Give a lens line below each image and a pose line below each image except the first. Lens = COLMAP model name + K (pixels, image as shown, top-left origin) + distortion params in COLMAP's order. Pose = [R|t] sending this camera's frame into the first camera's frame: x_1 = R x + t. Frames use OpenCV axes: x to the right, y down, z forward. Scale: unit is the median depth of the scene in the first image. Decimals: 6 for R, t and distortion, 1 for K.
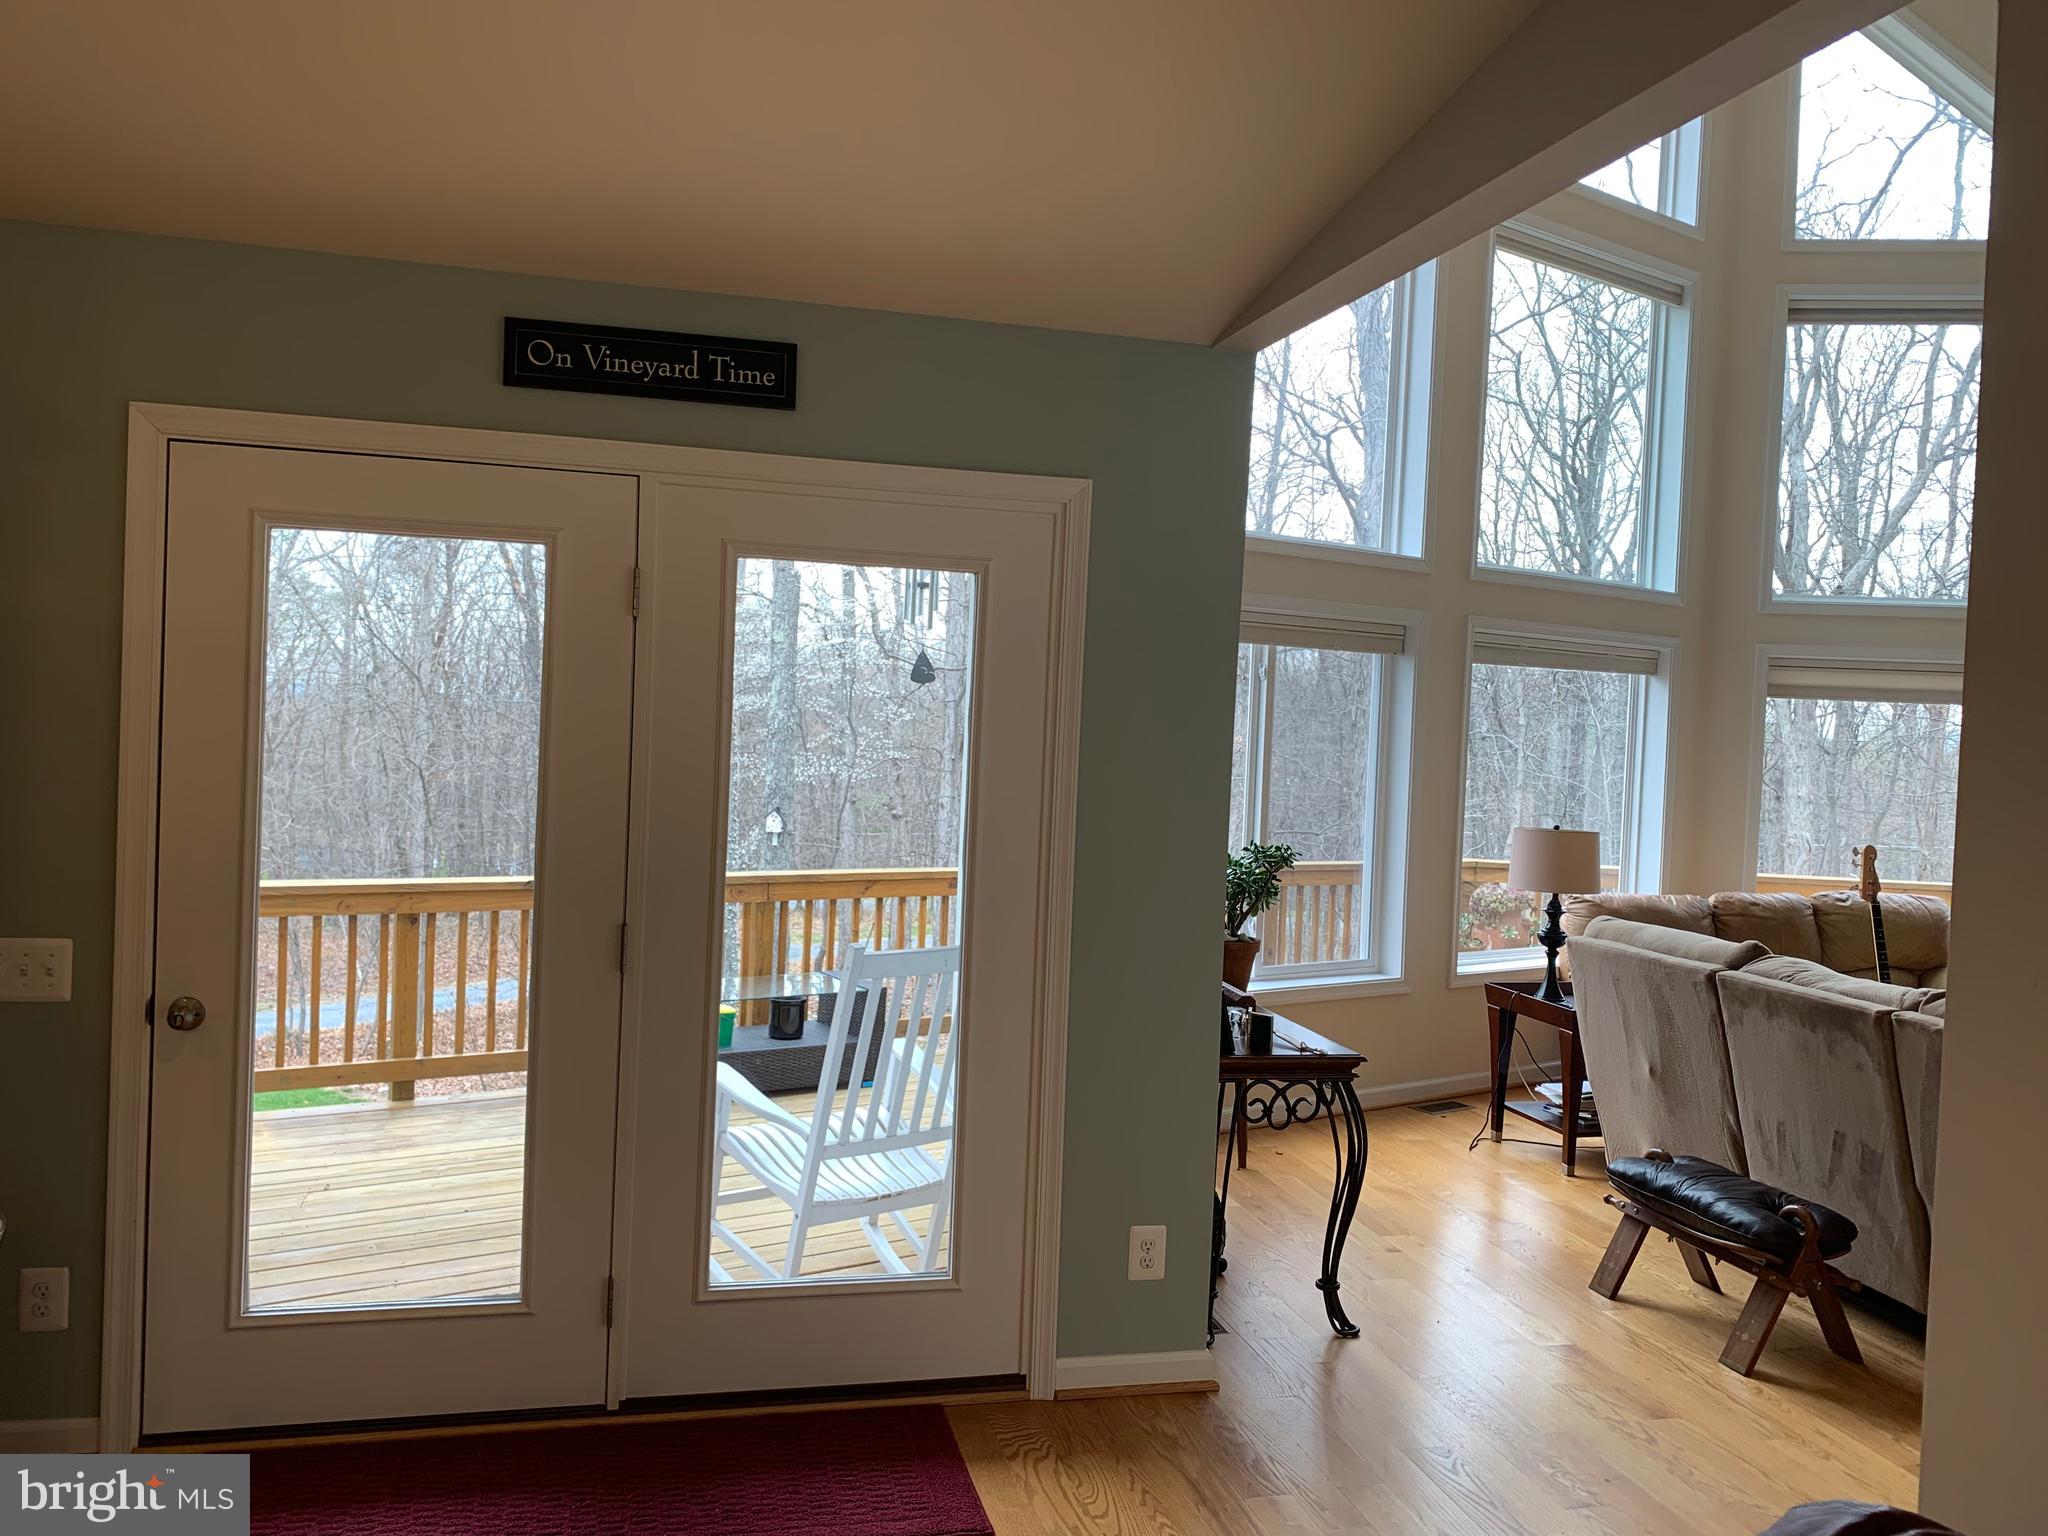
lens RADIAL K [[1578.1, 0, 1006.3], [0, 1578.1, 764.9], [0, 0, 1]] dist [0.039841, -0.047706]
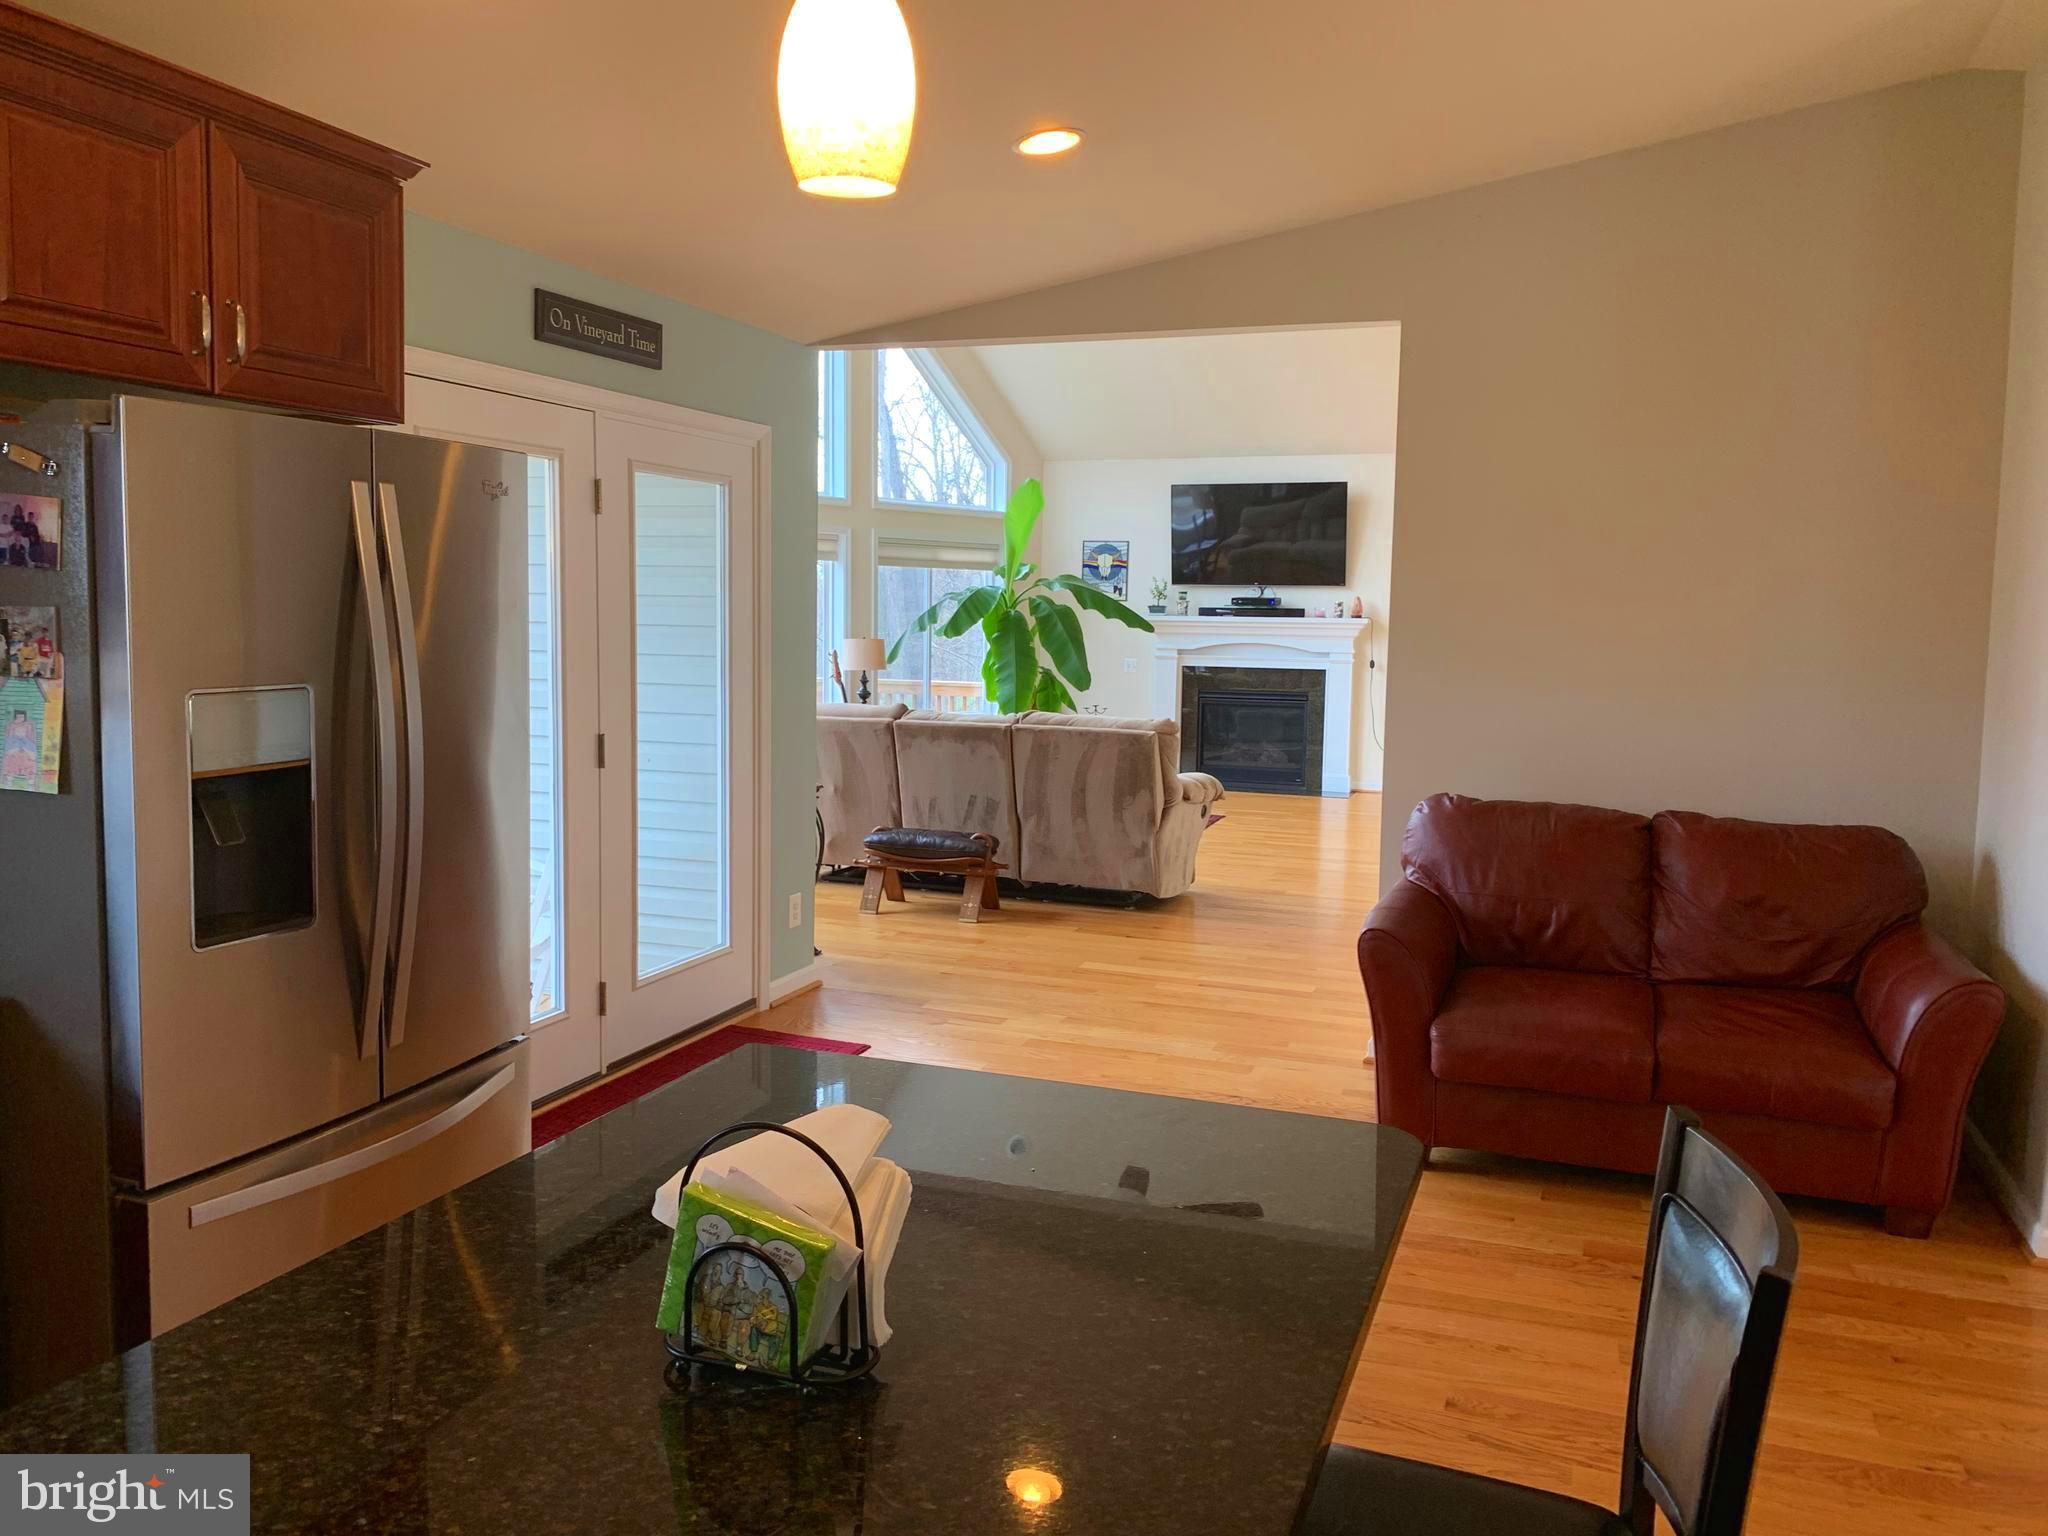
lens RADIAL K [[1578.1, 0, 1019.7], [0, 1578.1, 759.3], [0, 0, 1]] dist [0.039841, -0.047706]
pose [[0.560177, -0.112369, 0.820716, -1.177712], [0.034360, 0.993056, 0.112512, -0.022116], [-0.827660, -0.034827, 0.560148, -0.099761]]
